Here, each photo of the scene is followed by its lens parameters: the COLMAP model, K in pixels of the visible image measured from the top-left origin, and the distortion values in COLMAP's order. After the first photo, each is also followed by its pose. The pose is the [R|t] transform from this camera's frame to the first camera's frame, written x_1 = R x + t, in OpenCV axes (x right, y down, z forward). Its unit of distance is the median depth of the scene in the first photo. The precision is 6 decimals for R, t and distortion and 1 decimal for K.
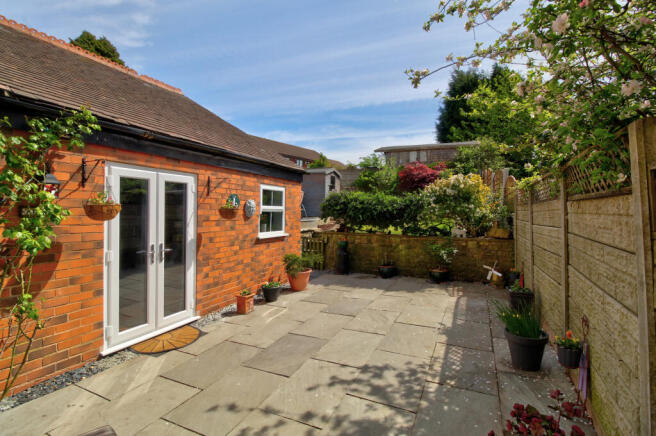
lens RADIAL K [[305.6, 0, 329.4], [0, 305.6, 212.5], [0, 0, 1]] dist [0.003729, -0.013896]
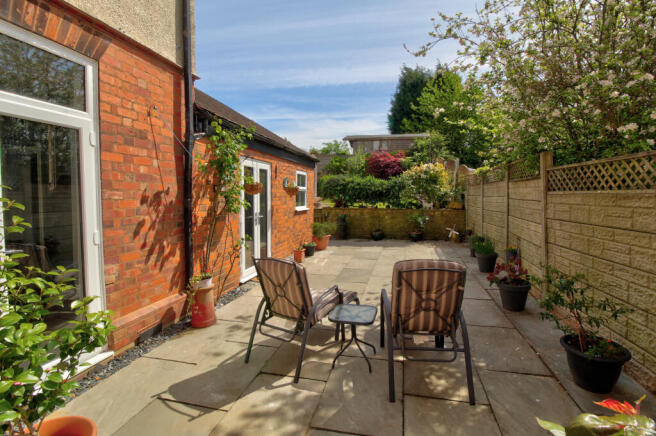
lens RADIAL K [[305.6, 0, 329.4], [0, 305.6, 212.5], [0, 0, 1]] dist [0.003729, -0.013896]
pose [[0.981448, -0.018696, 0.190813, -0.370193], [0.008001, 0.998361, 0.056668, 0.018795], [-0.191559, -0.054090, 0.979989, -0.357527]]
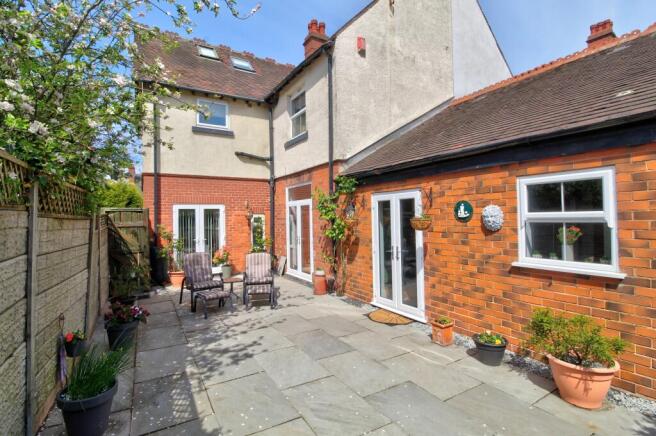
lens RADIAL K [[305.6, 0, 329.4], [0, 305.6, 212.5], [0, 0, 1]] dist [0.003729, -0.013896]
pose [[-0.553932, -0.012083, -0.832474, 0.543289], [0.010890, 0.999704, -0.021756, -0.014914], [0.832491, -0.021117, -0.553637, 1.109637]]
